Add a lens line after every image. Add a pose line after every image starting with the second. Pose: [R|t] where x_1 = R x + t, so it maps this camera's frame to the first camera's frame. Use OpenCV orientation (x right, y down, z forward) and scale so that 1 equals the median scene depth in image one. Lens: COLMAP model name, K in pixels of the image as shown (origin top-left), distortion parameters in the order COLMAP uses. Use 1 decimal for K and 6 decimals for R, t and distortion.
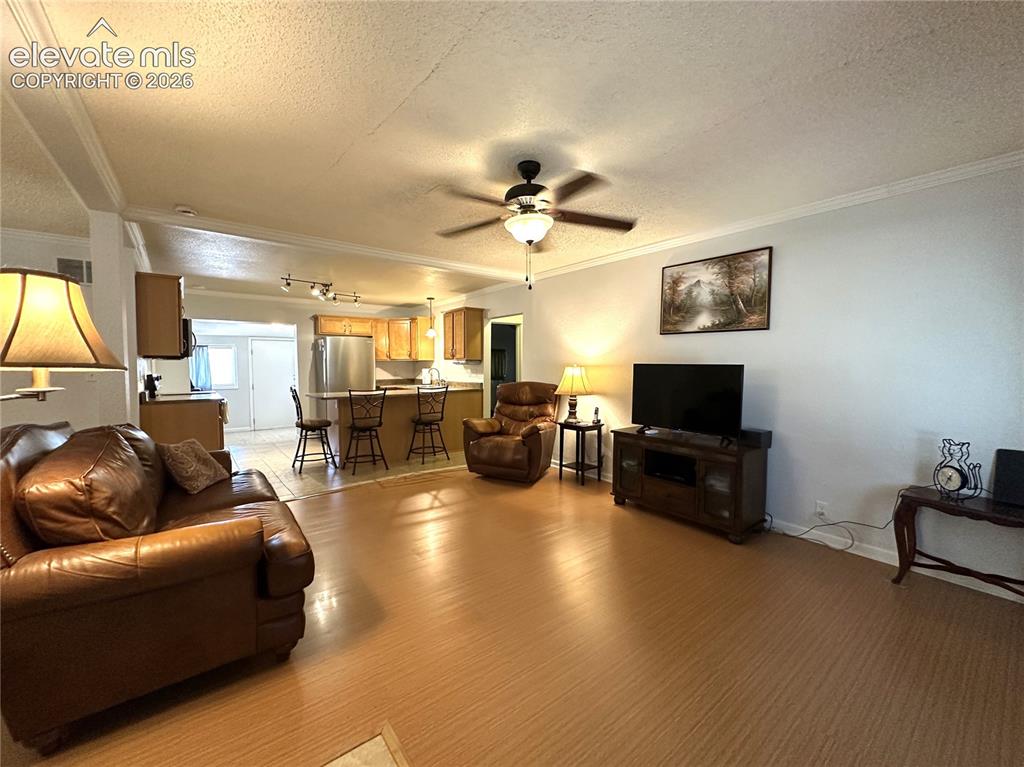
lens RADIAL K [[410.9, 0, 507.5], [0, 410.9, 379.1], [0, 0, 1]] dist [-0.003119, 0.001554]
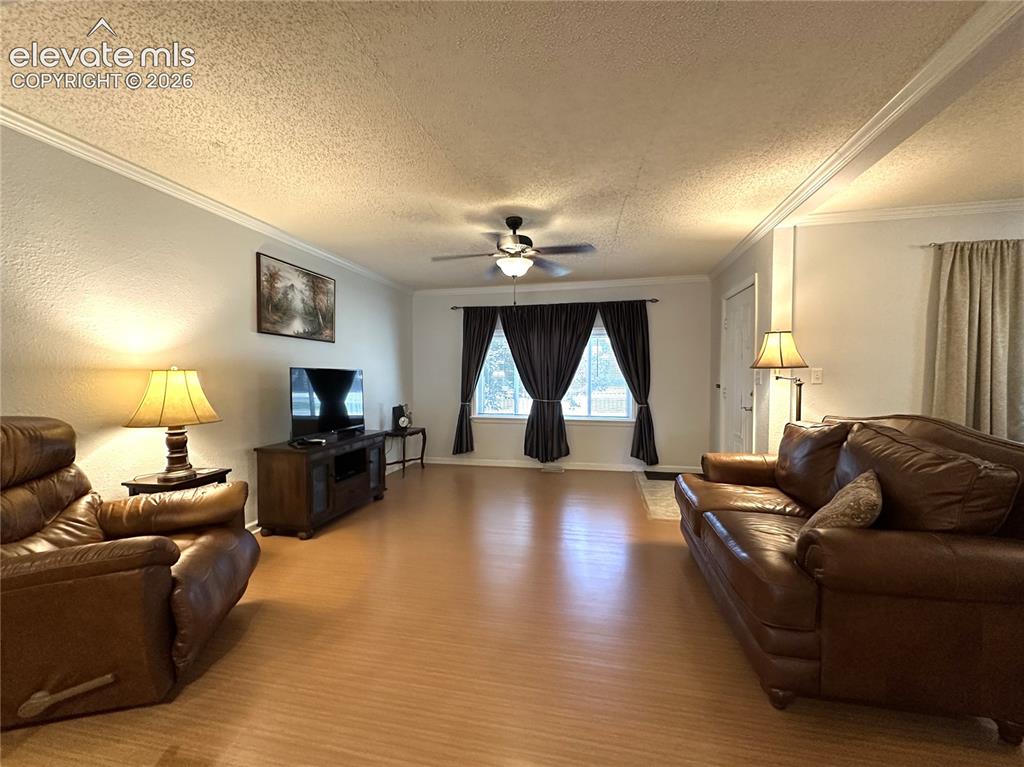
lens RADIAL K [[410.9, 0, 506.2], [0, 410.9, 386.2], [0, 0, 1]] dist [-0.003119, 0.001554]
pose [[-0.633285, -0.021519, 0.773619, -0.589441], [0.030435, 0.998148, 0.052679, -0.029491], [-0.773320, 0.056906, -0.631457, 1.153522]]
